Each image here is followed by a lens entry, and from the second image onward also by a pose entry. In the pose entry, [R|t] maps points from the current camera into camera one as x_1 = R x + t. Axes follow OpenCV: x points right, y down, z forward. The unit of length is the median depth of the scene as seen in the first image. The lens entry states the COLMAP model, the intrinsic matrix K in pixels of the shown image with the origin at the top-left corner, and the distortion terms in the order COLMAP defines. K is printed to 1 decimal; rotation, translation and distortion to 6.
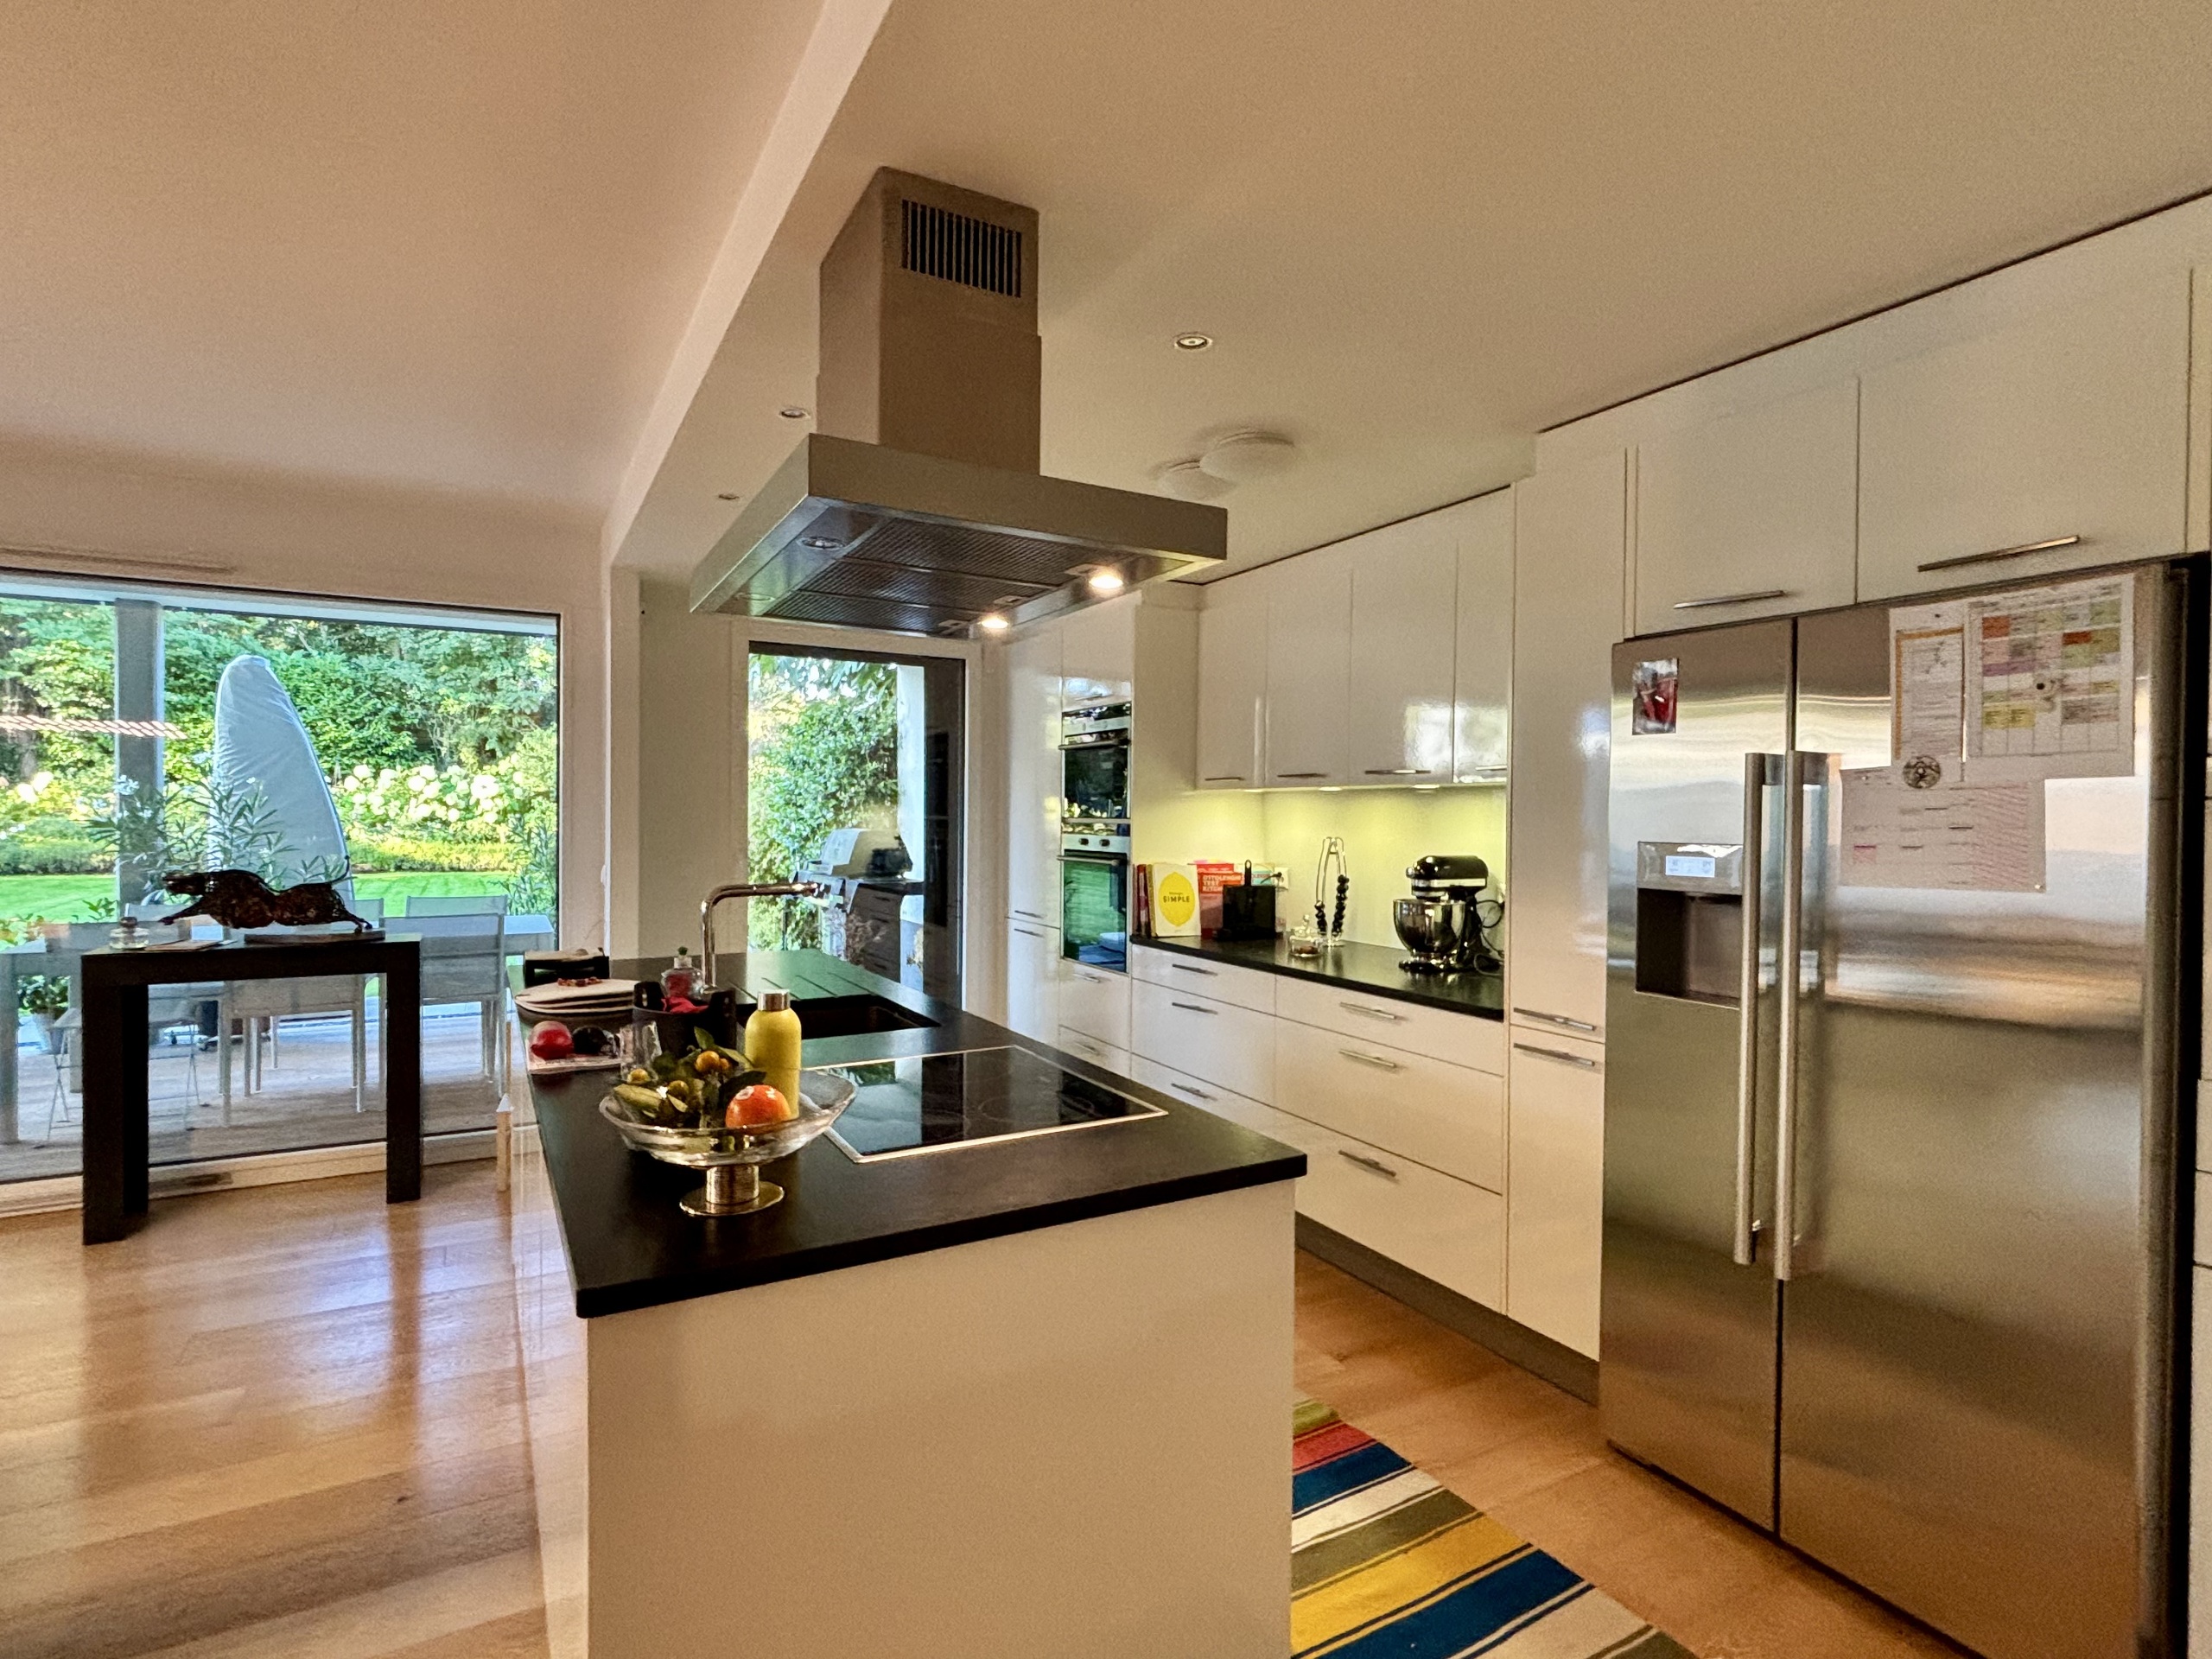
lens RADIAL K [[1121.0, 0, 1087.0], [0, 1121.0, 826.8], [0, 0, 1]] dist [-0.014990, 0.008614]
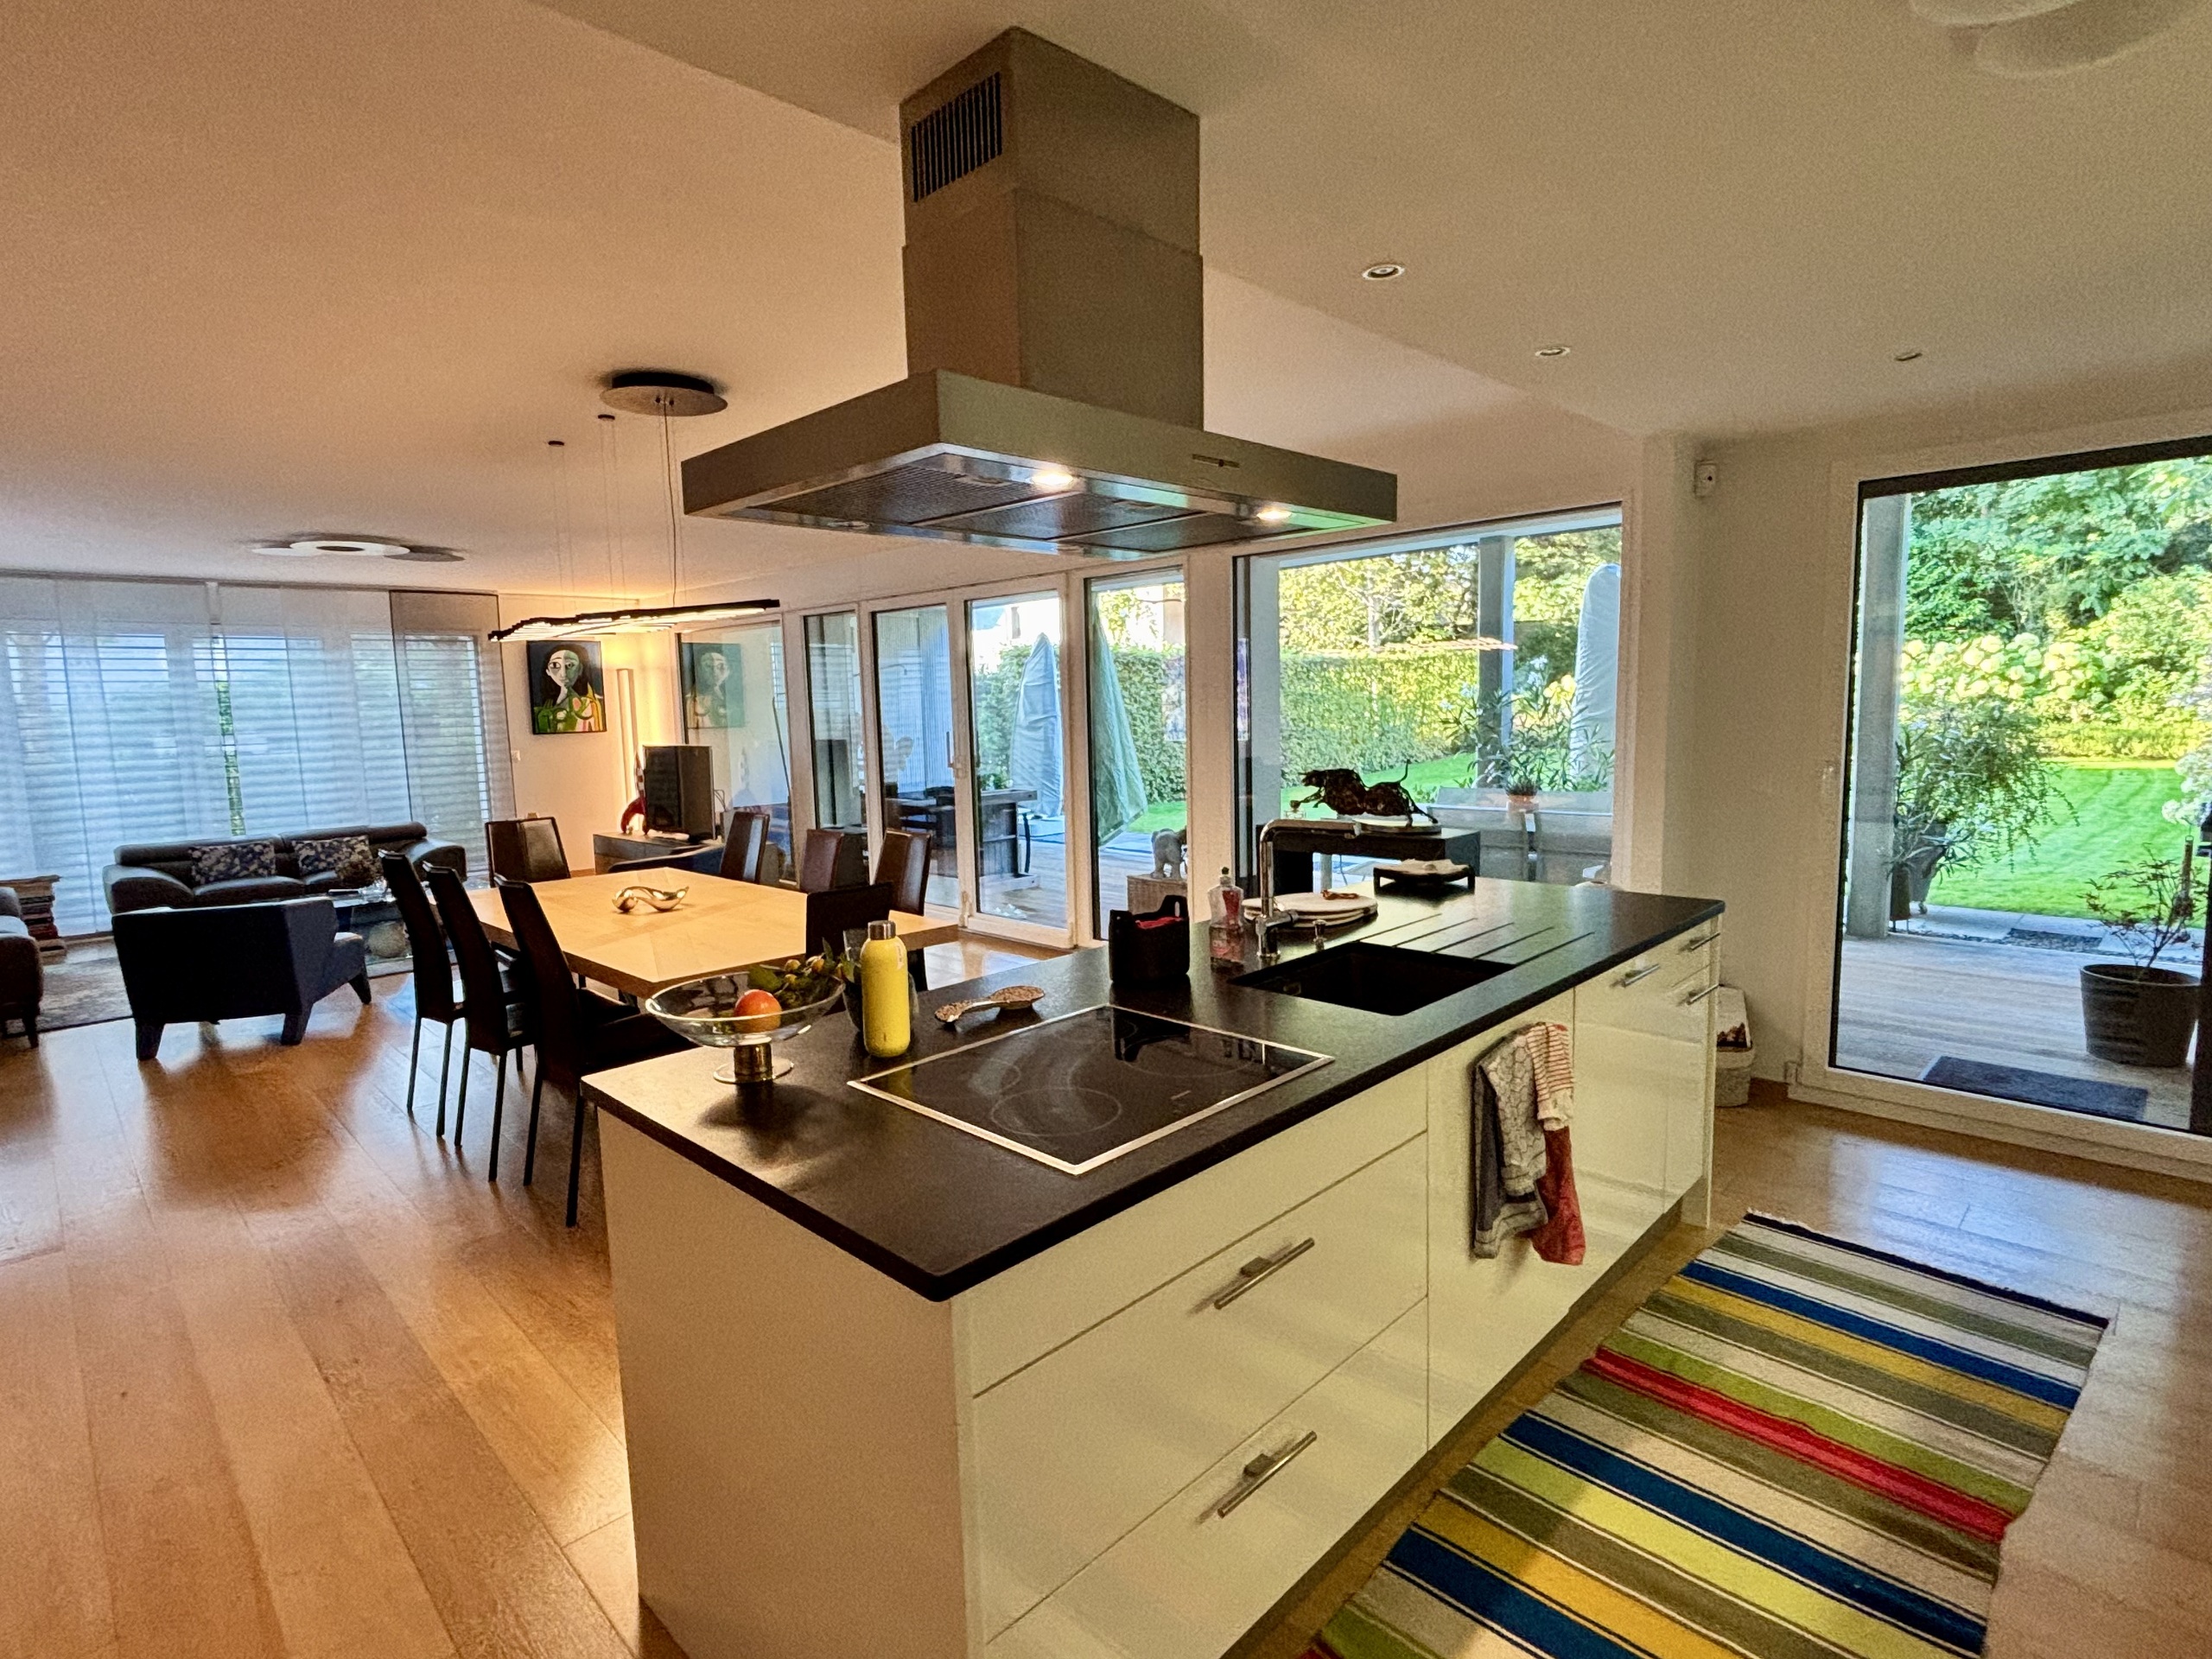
lens RADIAL K [[1121.0, 0, 1103.1], [0, 1121.0, 815.9], [0, 0, 1]] dist [-0.014990, 0.008614]
pose [[0.281041, 0.082162, -0.956172, 0.082769], [0.017605, 0.995720, 0.090734, -0.006038], [0.959534, -0.042333, 0.278392, 0.084540]]
